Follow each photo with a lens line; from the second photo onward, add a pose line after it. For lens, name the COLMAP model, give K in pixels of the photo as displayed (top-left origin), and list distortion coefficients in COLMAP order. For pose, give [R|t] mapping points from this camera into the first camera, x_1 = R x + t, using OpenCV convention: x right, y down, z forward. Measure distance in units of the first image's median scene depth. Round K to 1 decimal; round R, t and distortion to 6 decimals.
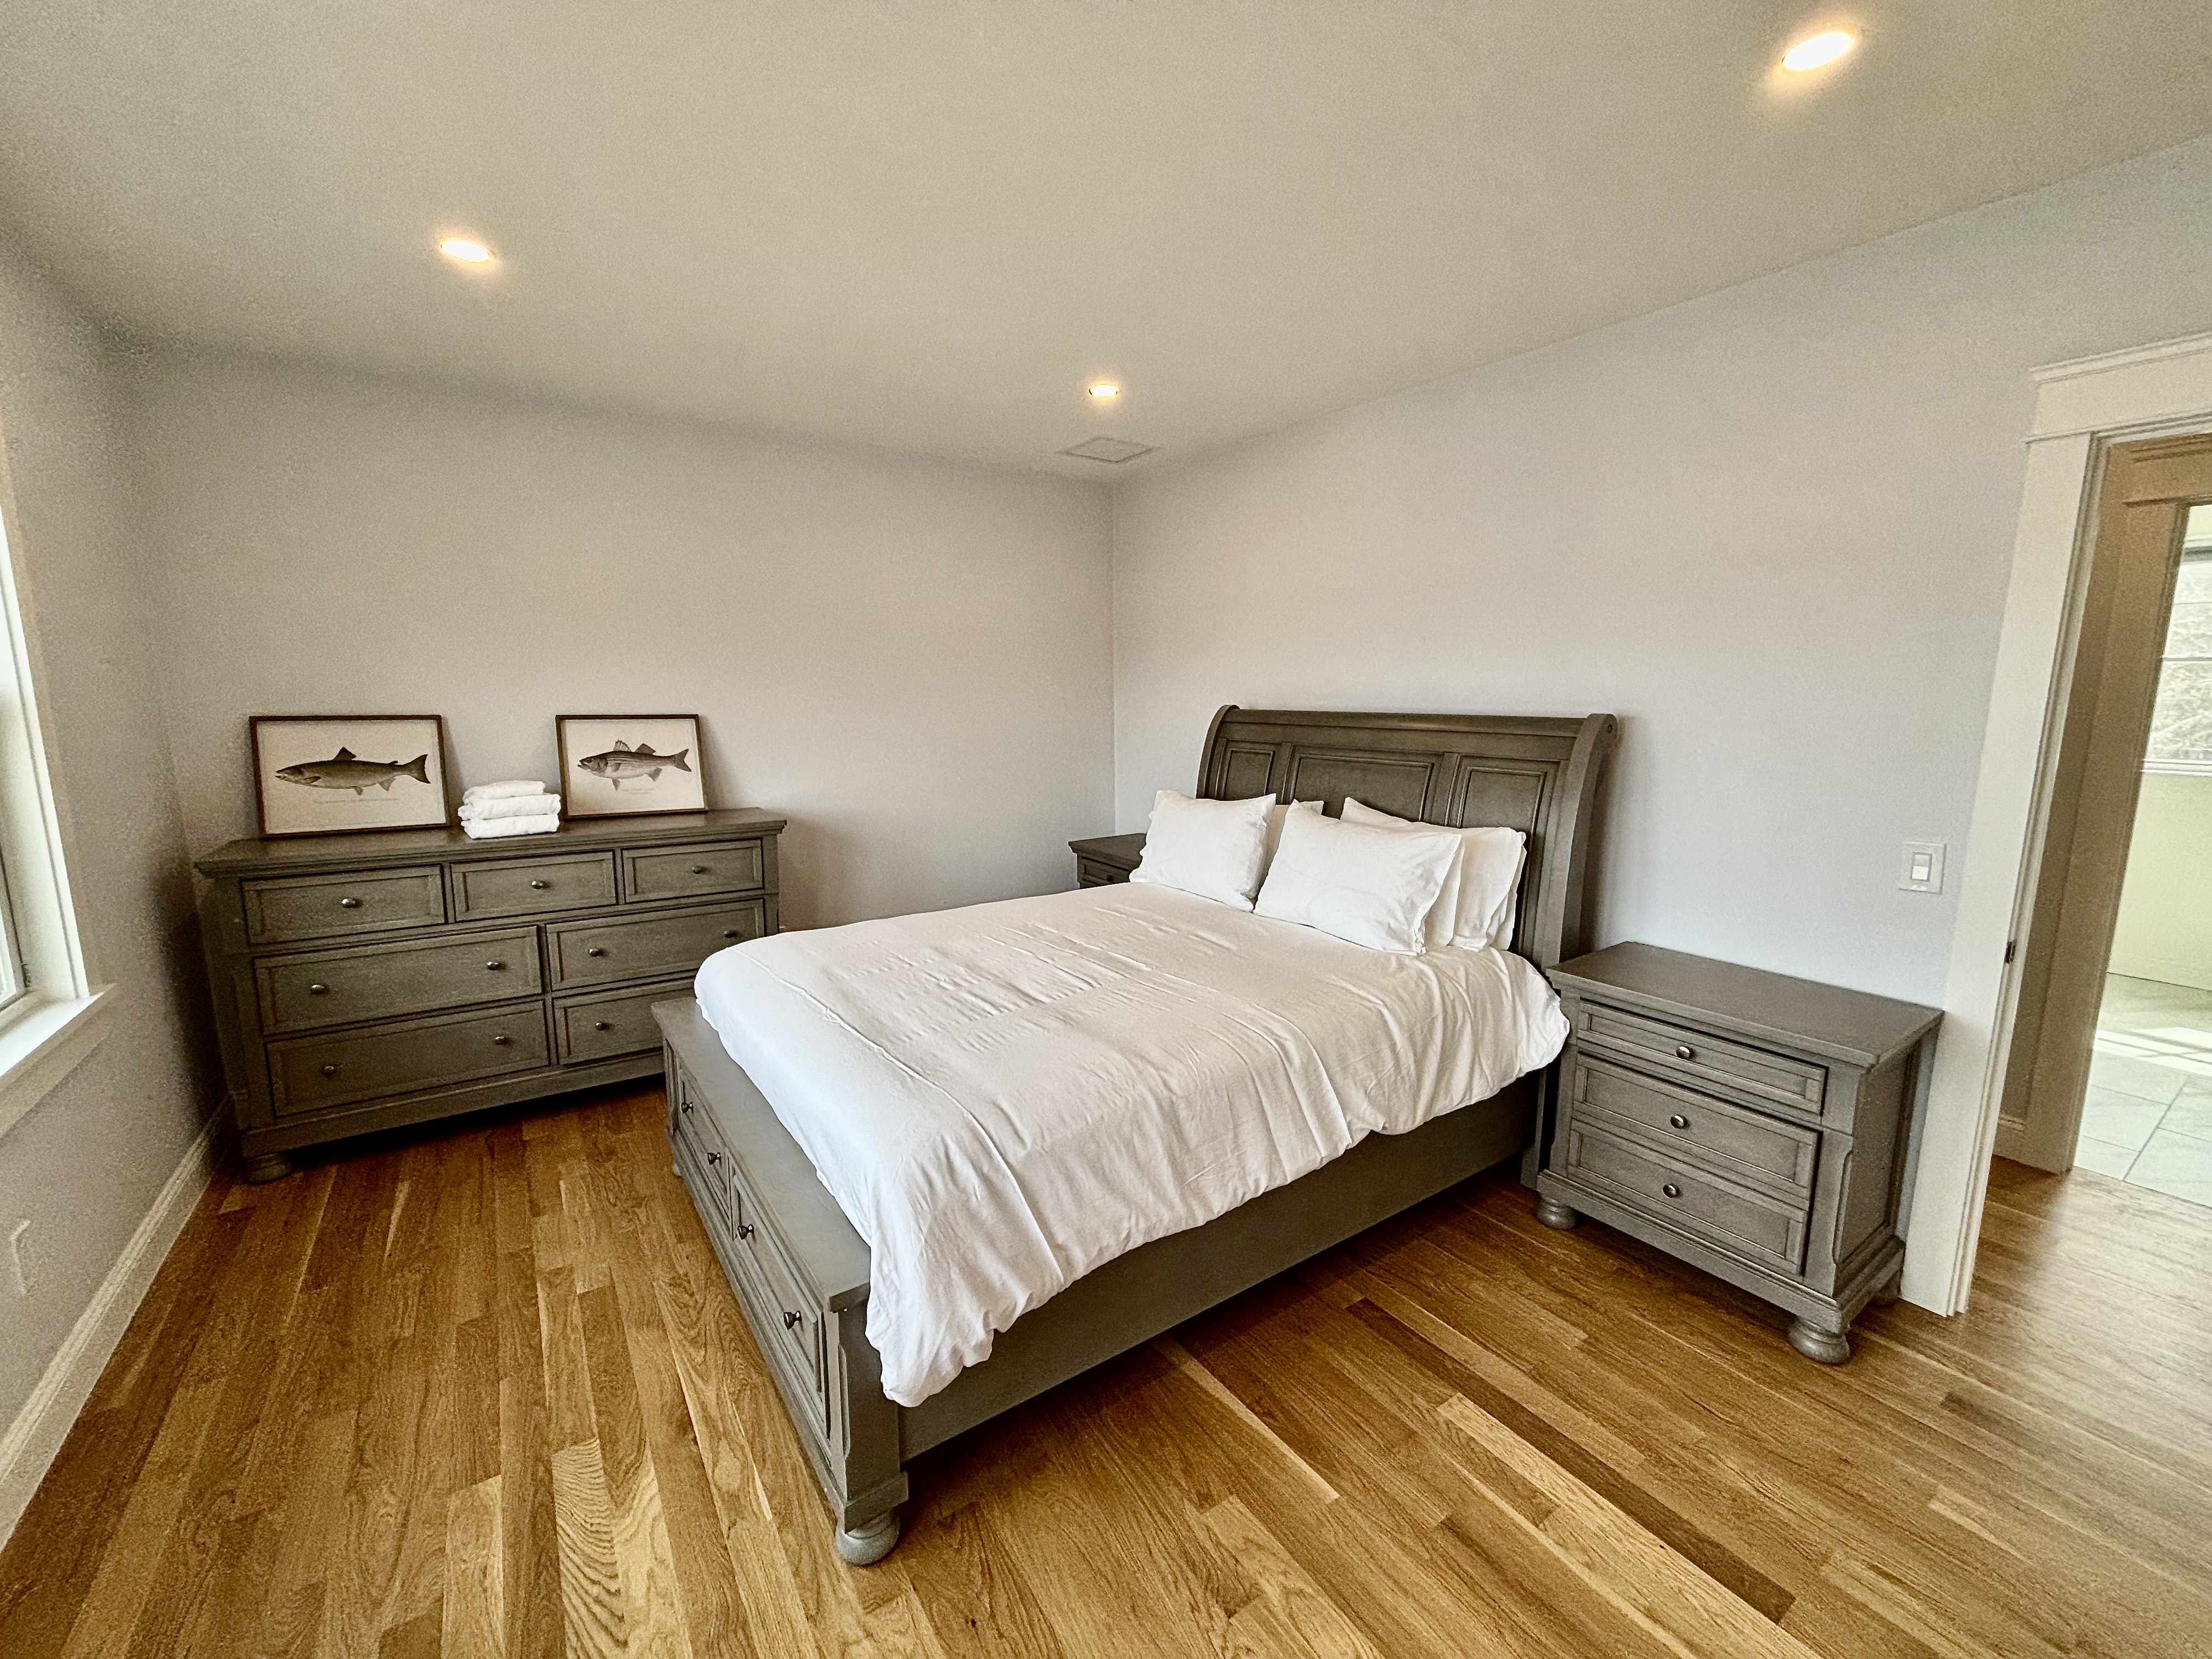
lens RADIAL K [[894.0, 0, 1098.6], [0, 894.0, 821.9], [0, 0, 1]] dist [-0.000905, 0.000715]
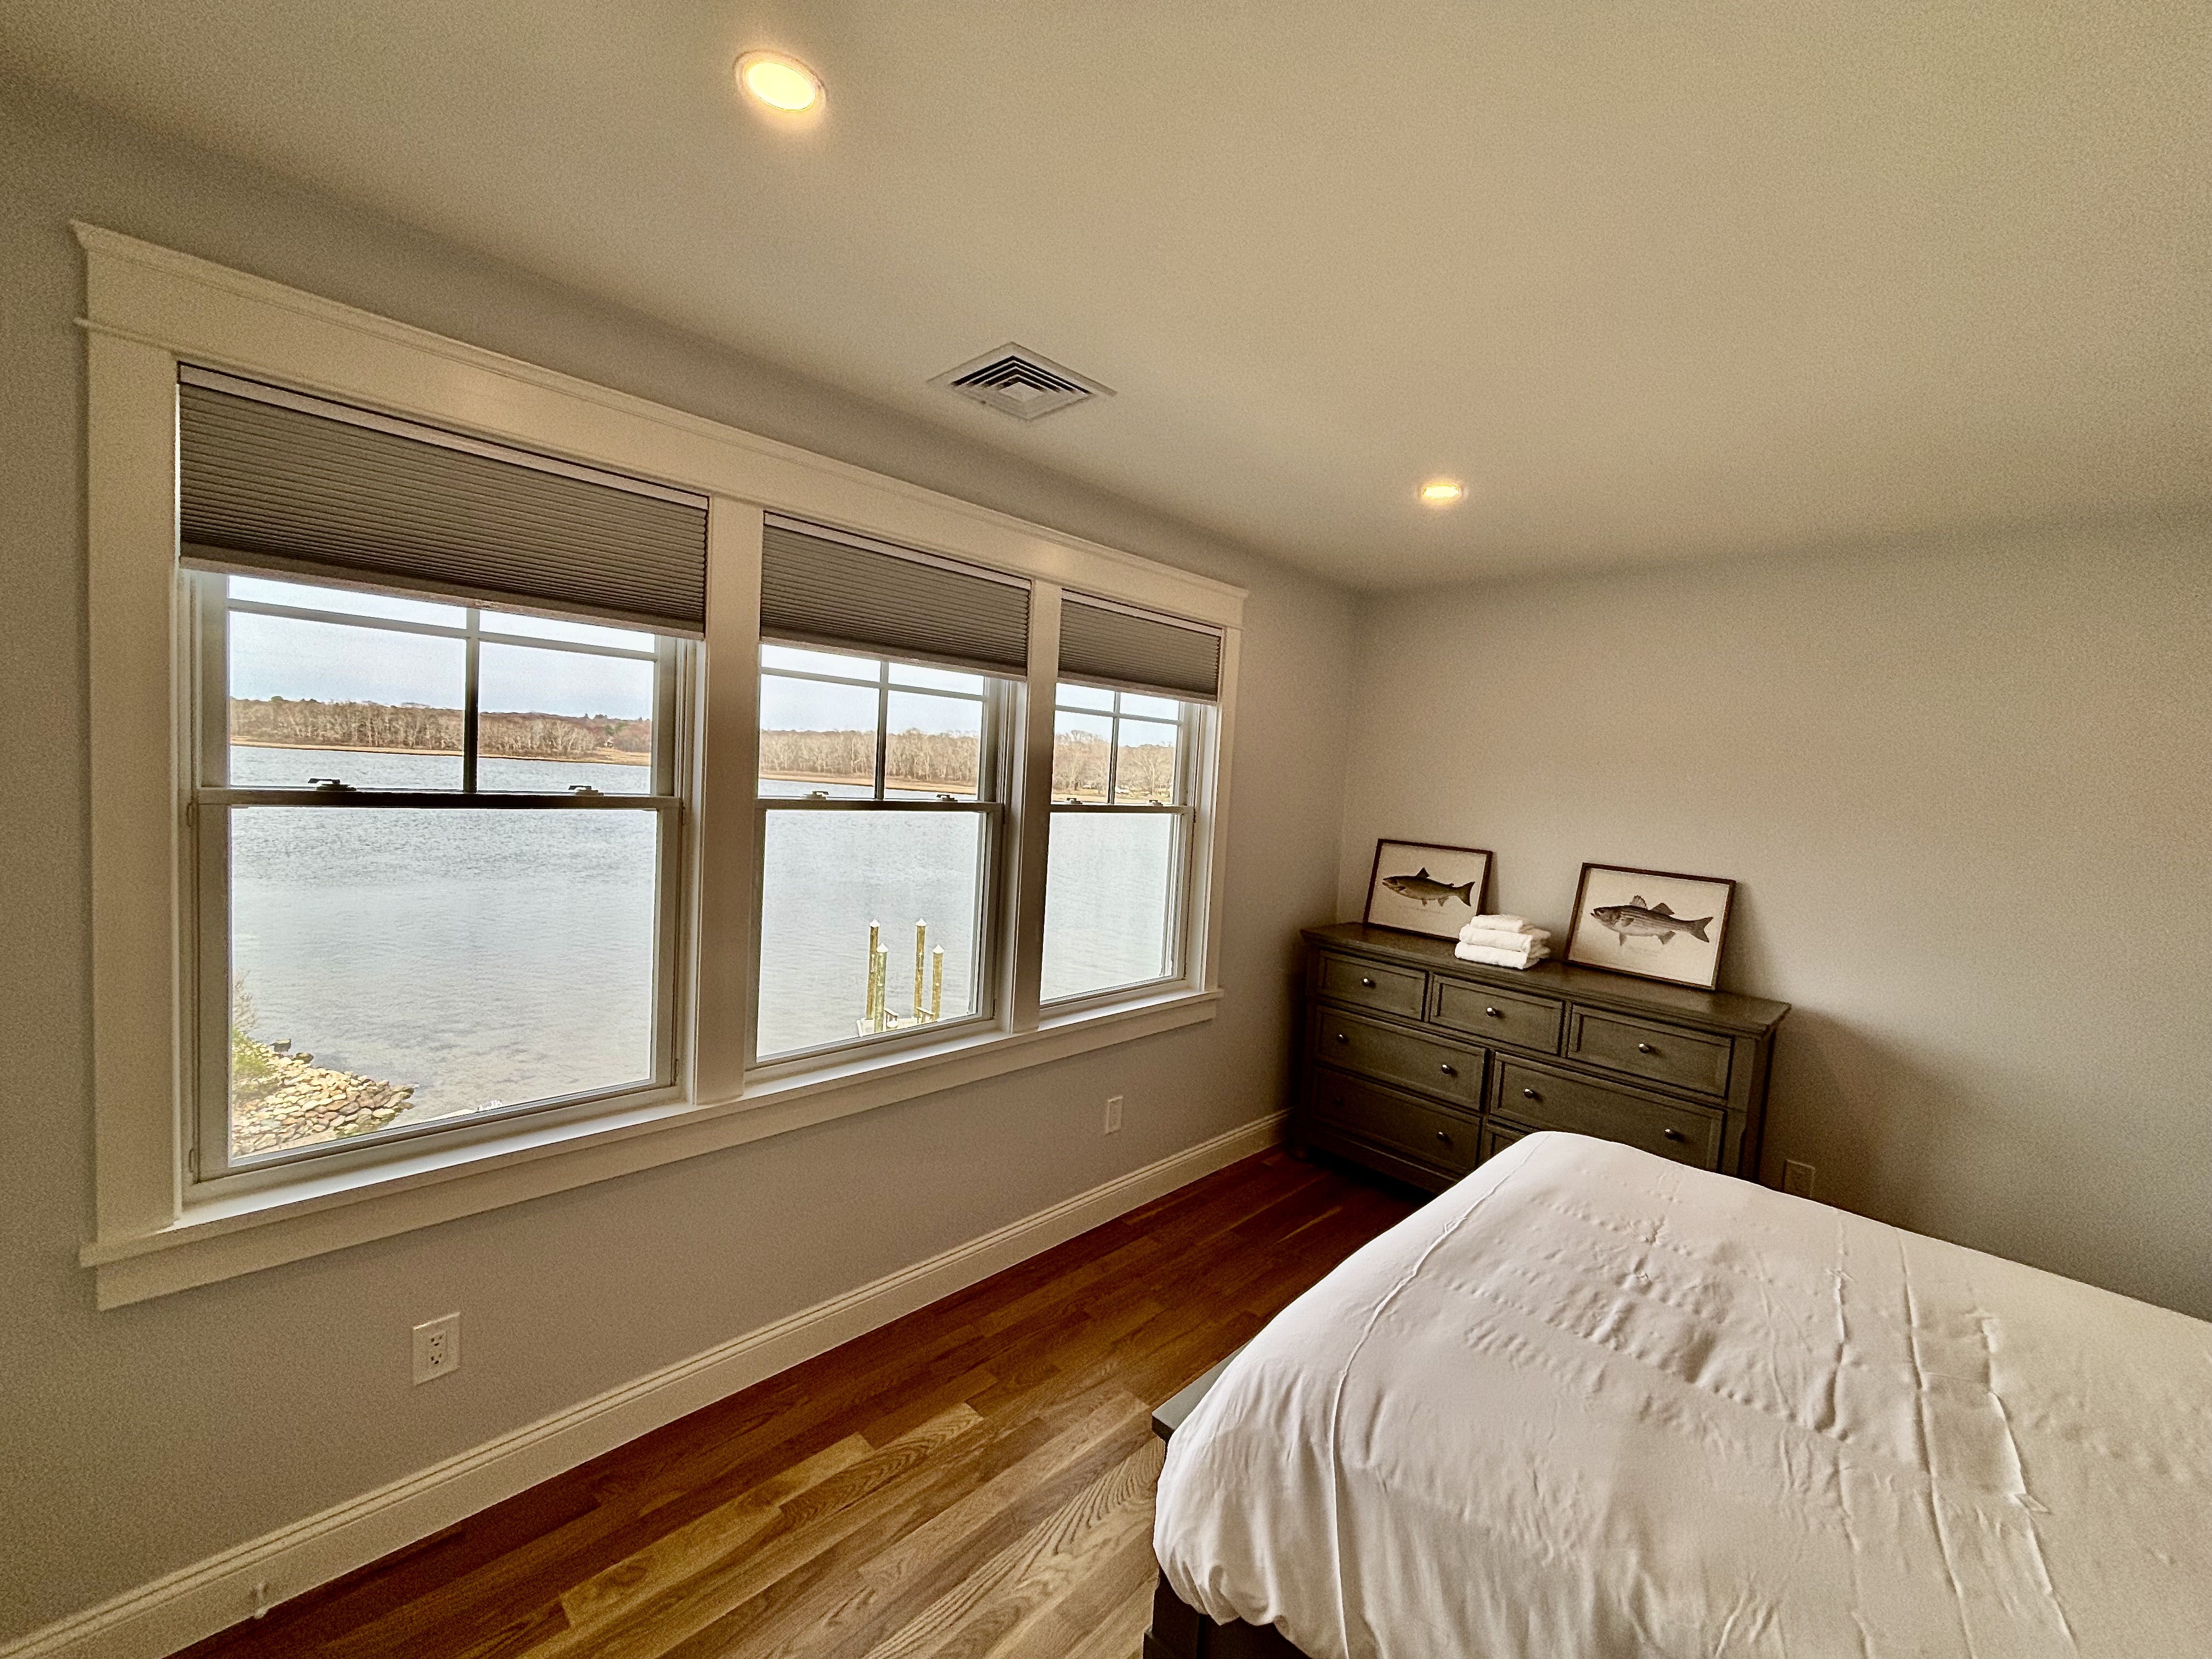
lens RADIAL K [[894.0, 0, 1099.6], [0, 894.0, 819.7], [0, 0, 1]] dist [-0.000905, 0.000715]
pose [[0.194900, 0.066521, -0.978565, 0.326728], [-0.205659, 0.978290, 0.025542, -0.087746], [0.959019, 0.196273, 0.204349, 0.268307]]
